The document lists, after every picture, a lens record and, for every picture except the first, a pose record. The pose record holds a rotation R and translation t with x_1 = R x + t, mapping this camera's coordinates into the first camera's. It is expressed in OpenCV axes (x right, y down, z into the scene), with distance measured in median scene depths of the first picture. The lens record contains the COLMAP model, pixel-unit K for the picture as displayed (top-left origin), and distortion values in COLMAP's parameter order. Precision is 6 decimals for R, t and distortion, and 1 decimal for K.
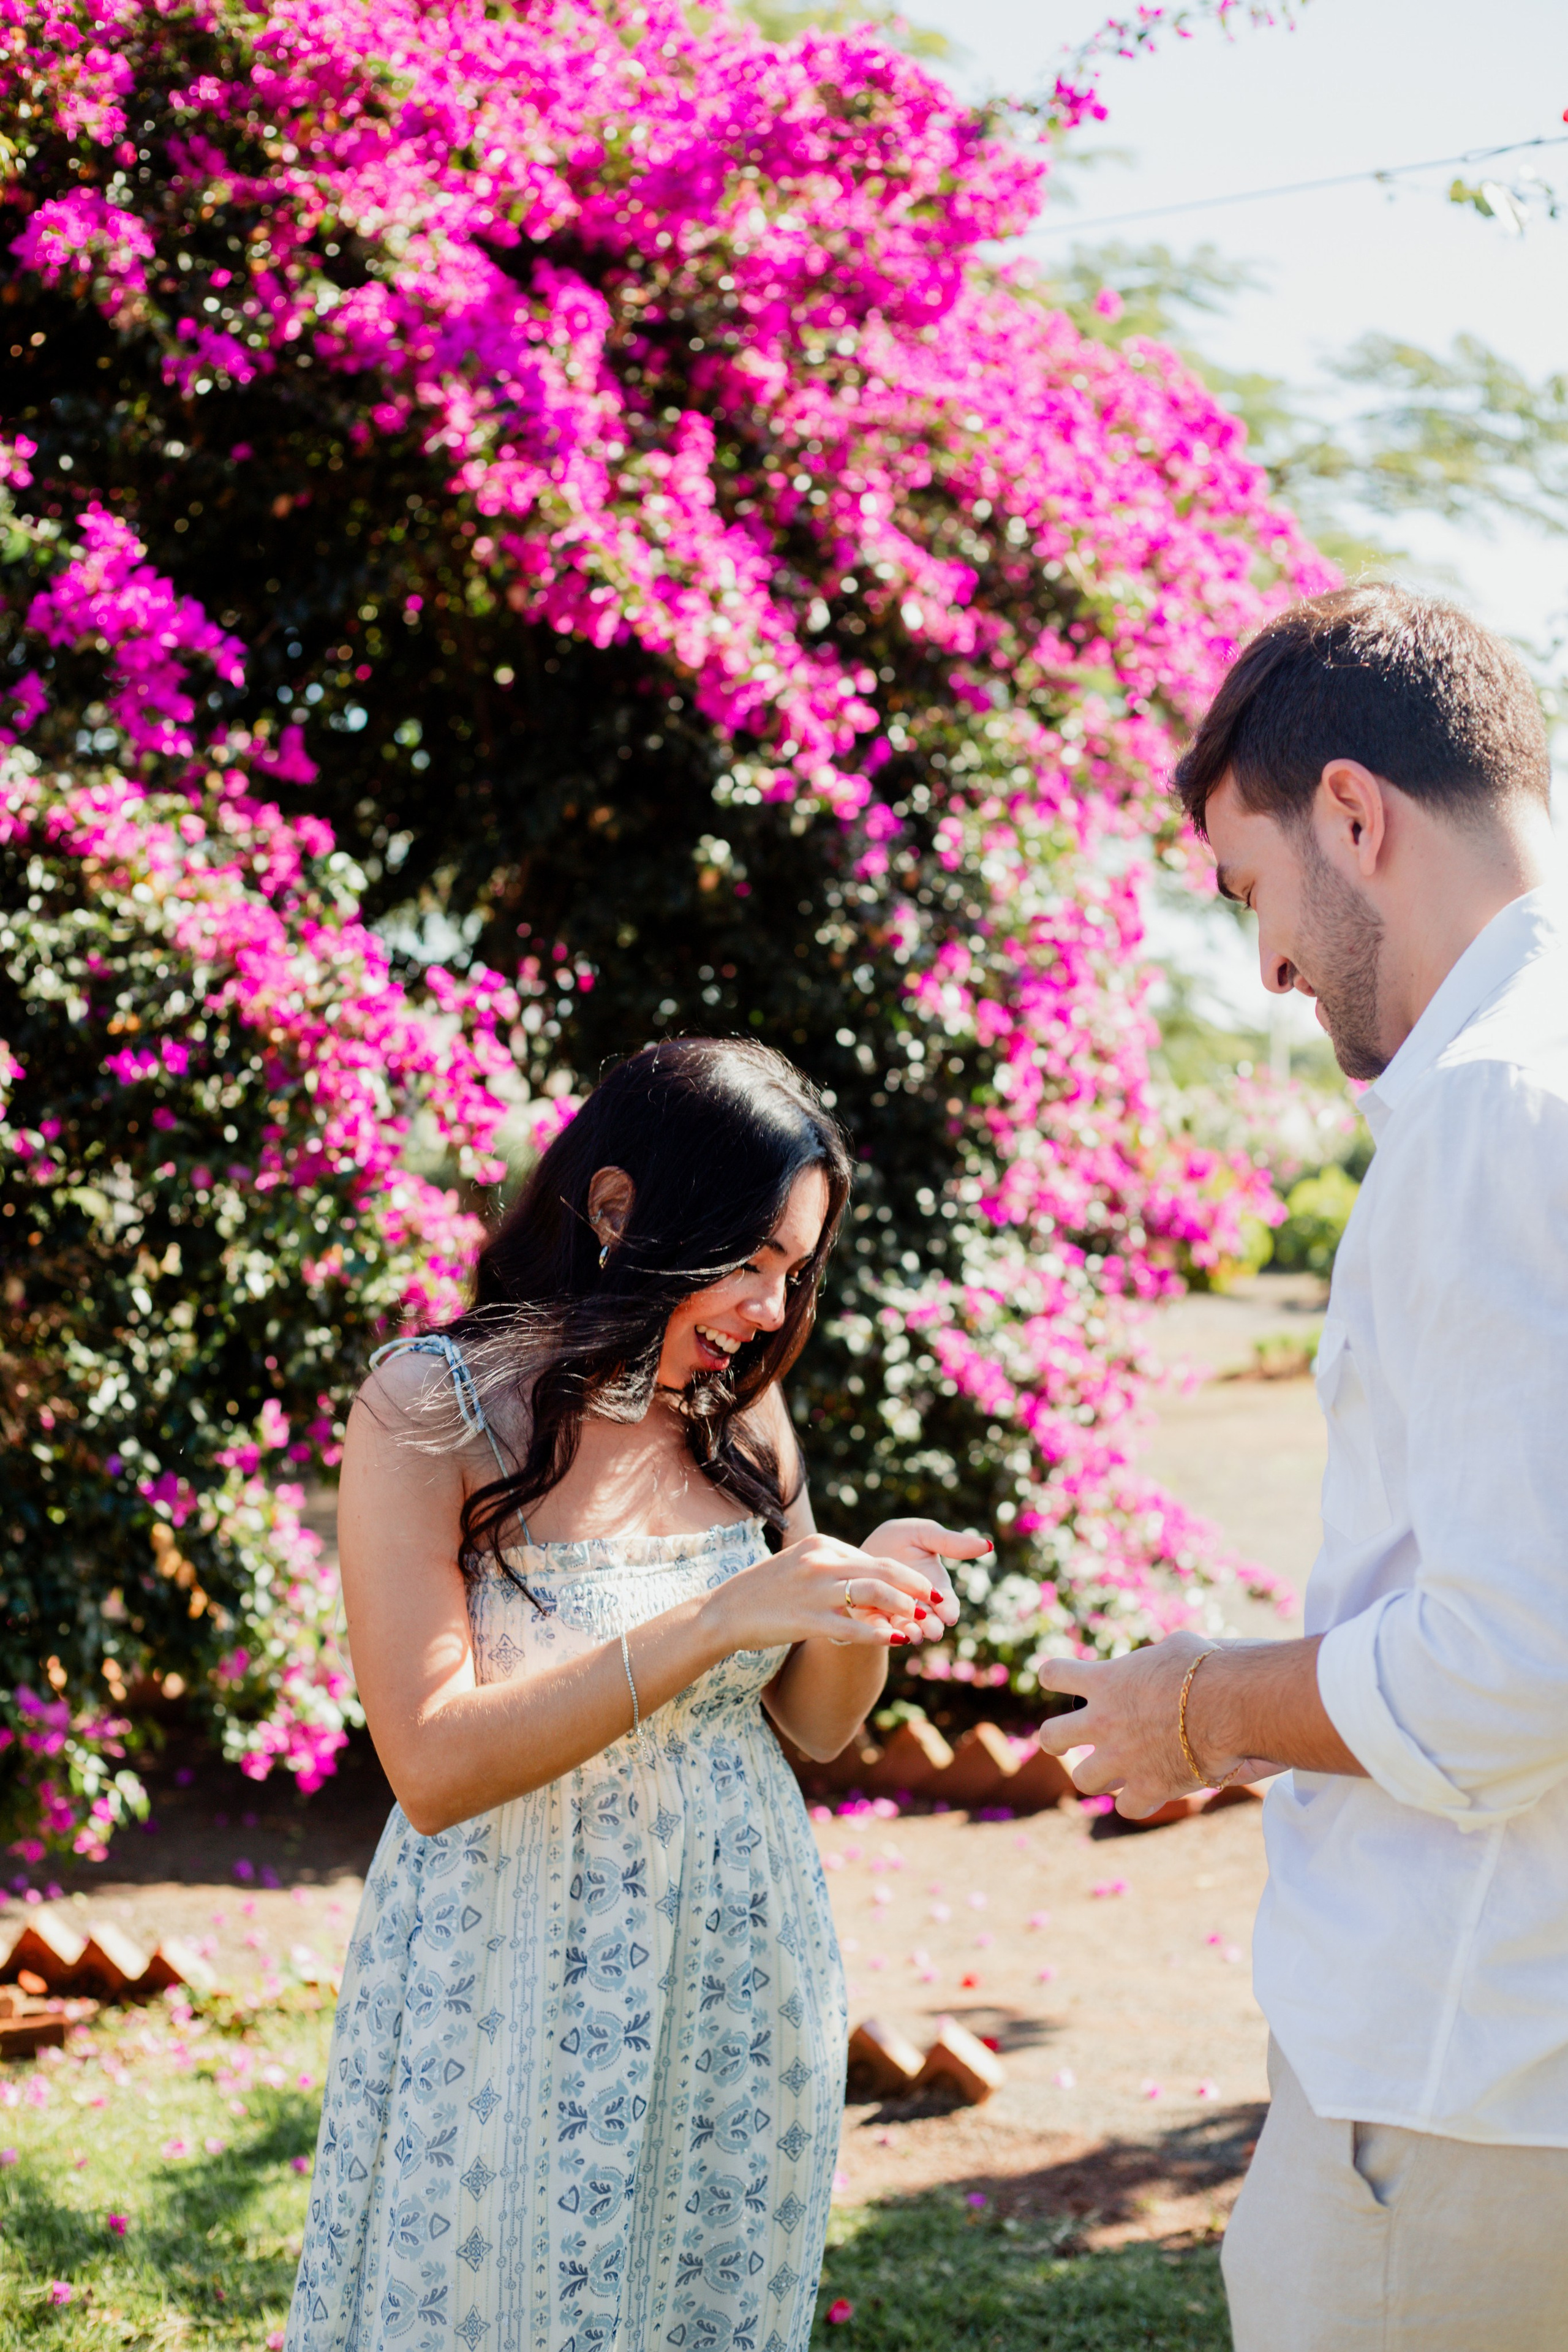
lens RADIAL K [[3586.0, 0, 780.5], [0, 3586.0, 1130.3], [0, 0, 1]] dist [-0.091005, 0.000000]
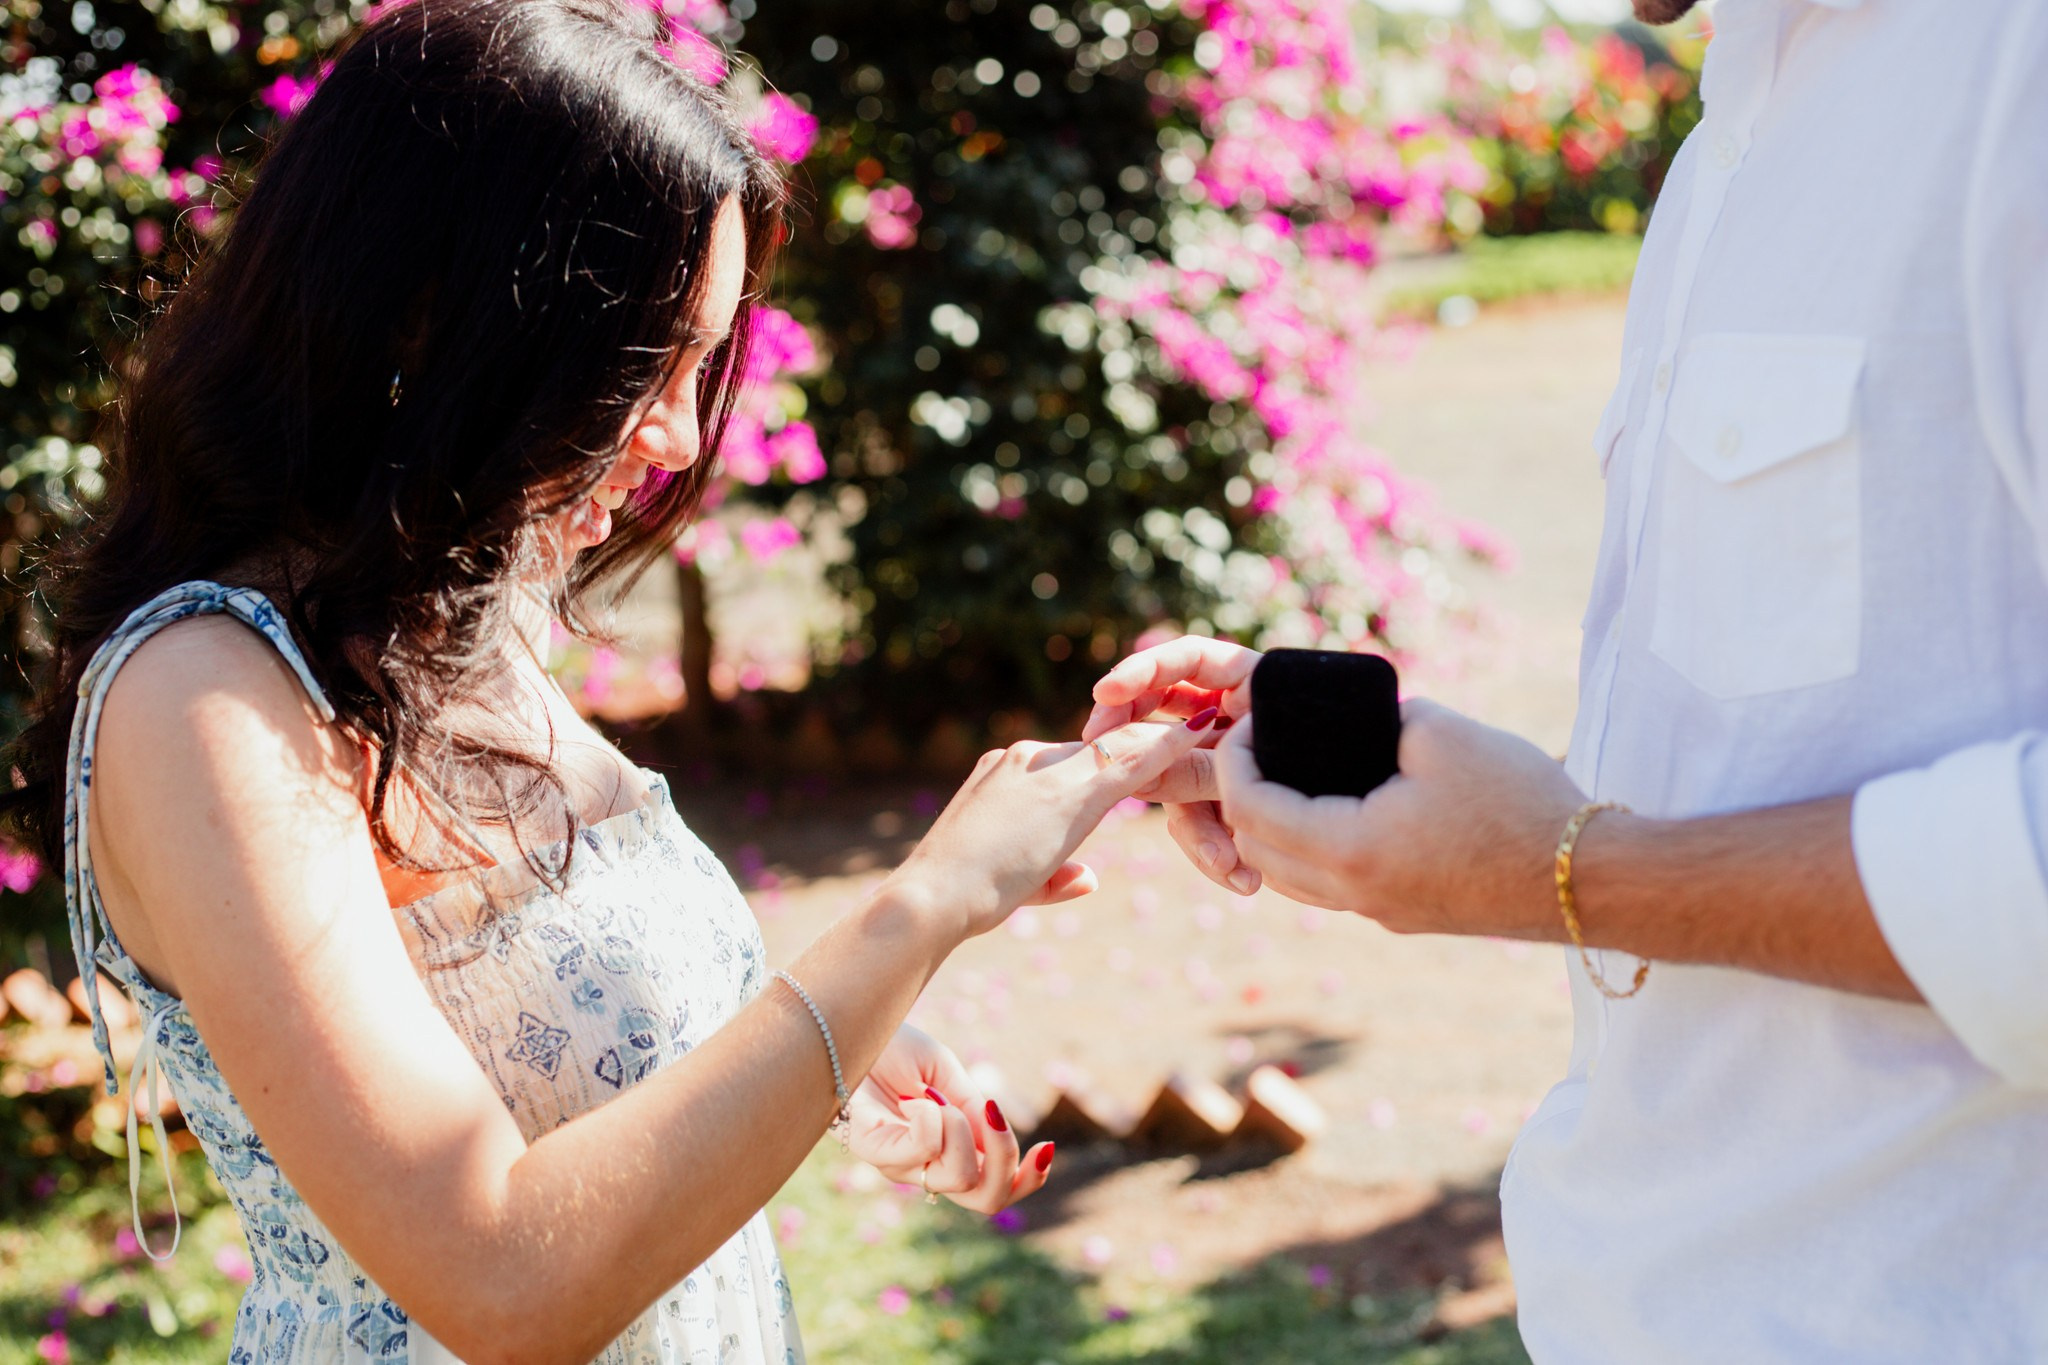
lens RADIAL K [[3122.5, 0, 1028.3], [0, 3122.5, 689.1], [0, 0, 1]] dist [-0.091005, 0.000000]
pose [[0.997401, -0.067756, 0.024488, -0.022930], [0.062156, 0.981132, 0.183075, -0.002552], [-0.036431, -0.181077, 0.982794, 0.176739]]
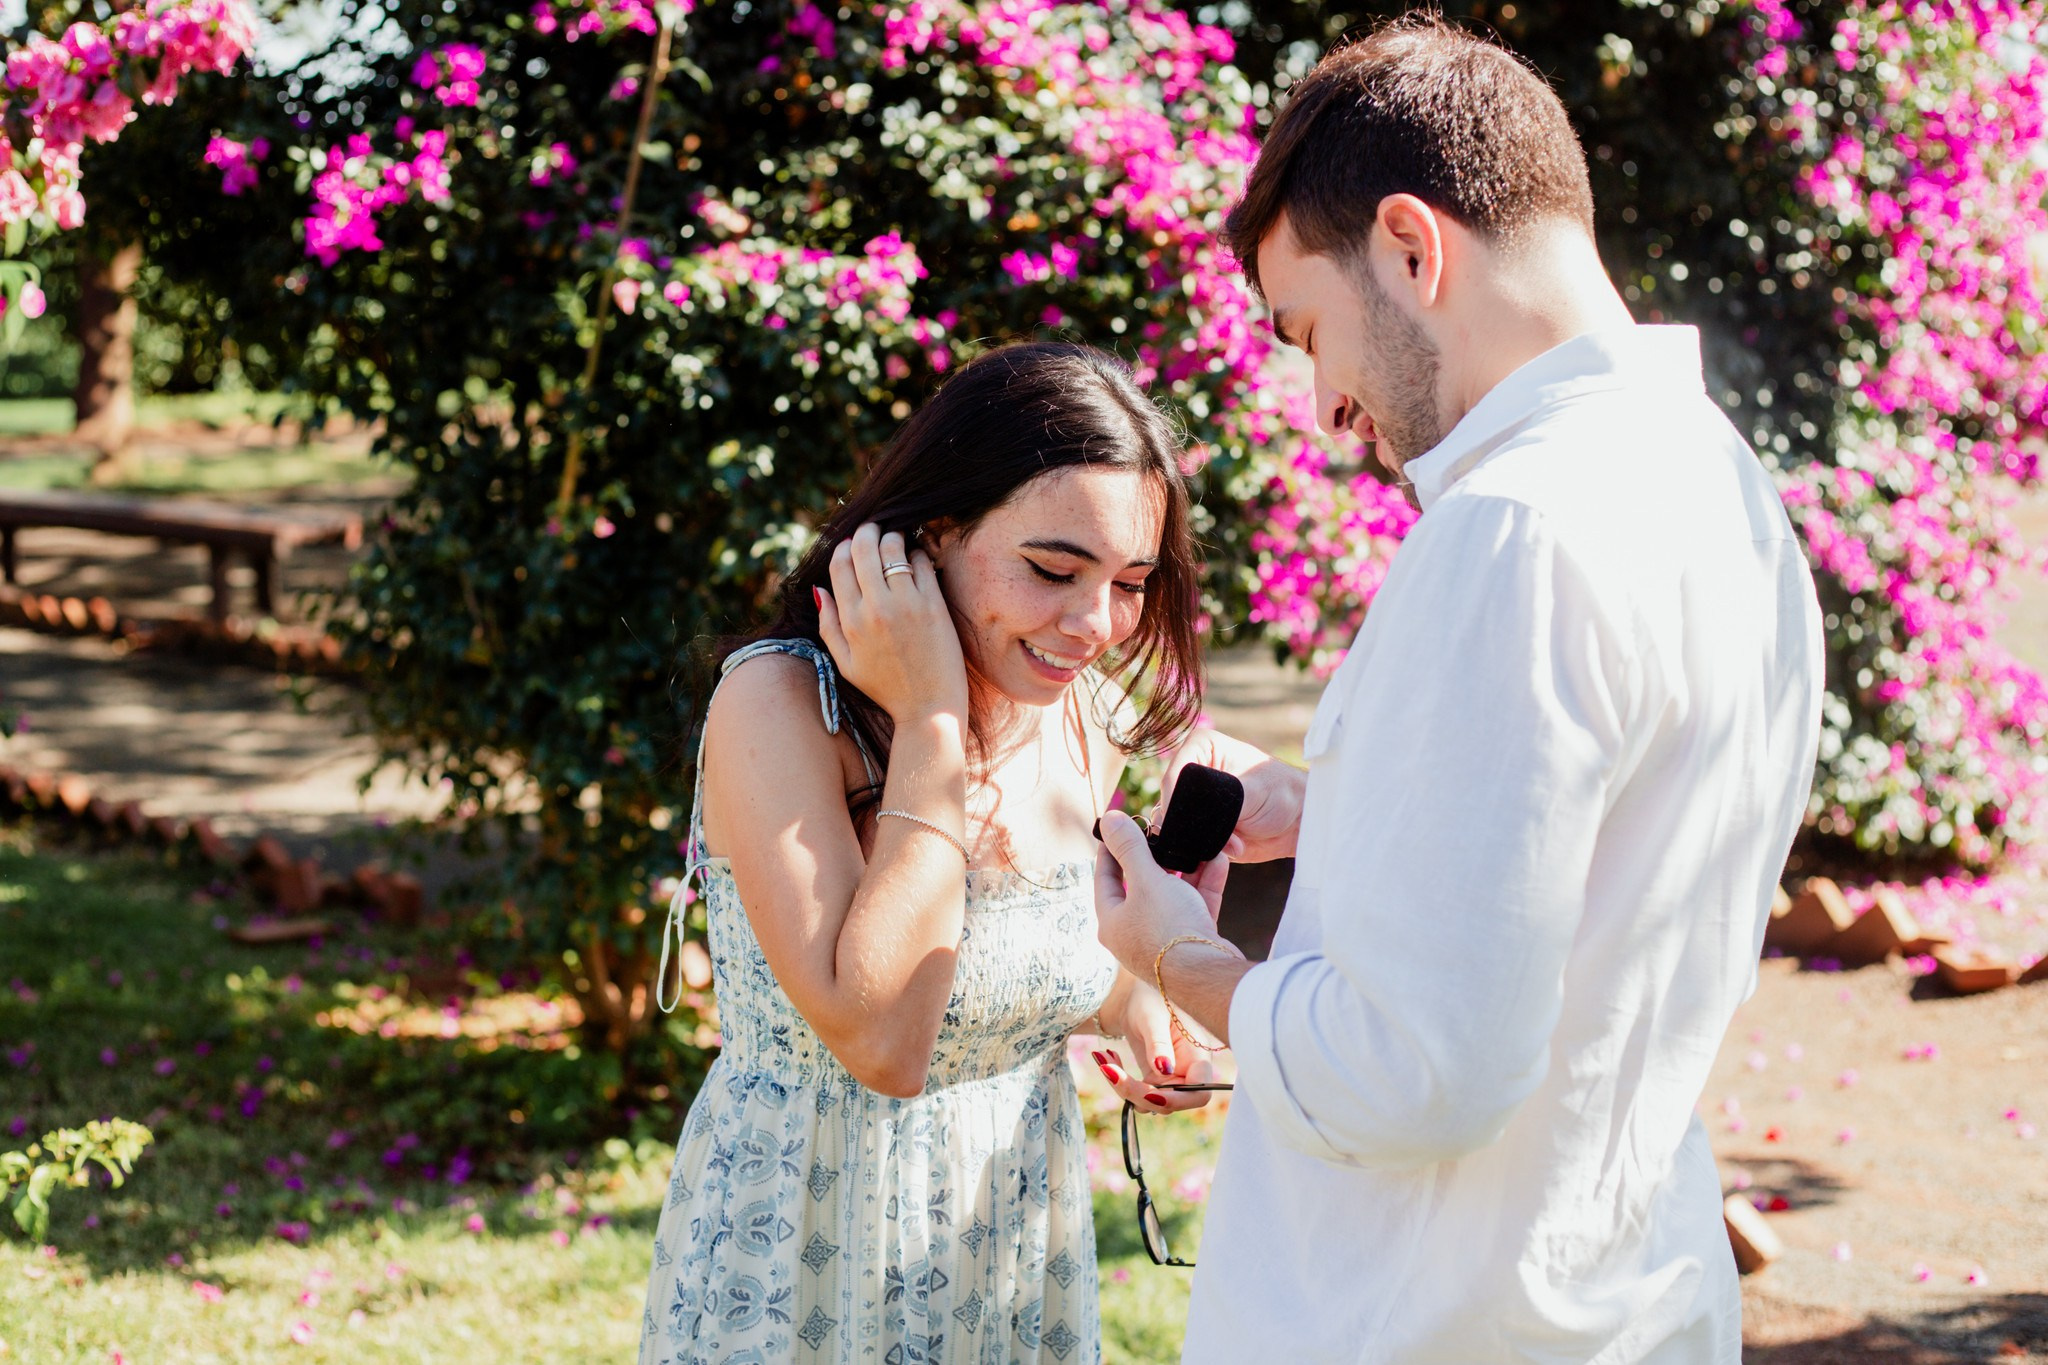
lens RADIAL K [[3122.5, 0, 1024.7], [0, 3122.5, 681.2], [0, 0, 1]] dist [-0.091005, 0.000000]
pose [[0.973269, 0.061646, -0.221242, 0.030459], [-0.029003, 0.988582, 0.147869, -0.028192], [0.227831, -0.137499, 0.963943, 0.061336]]
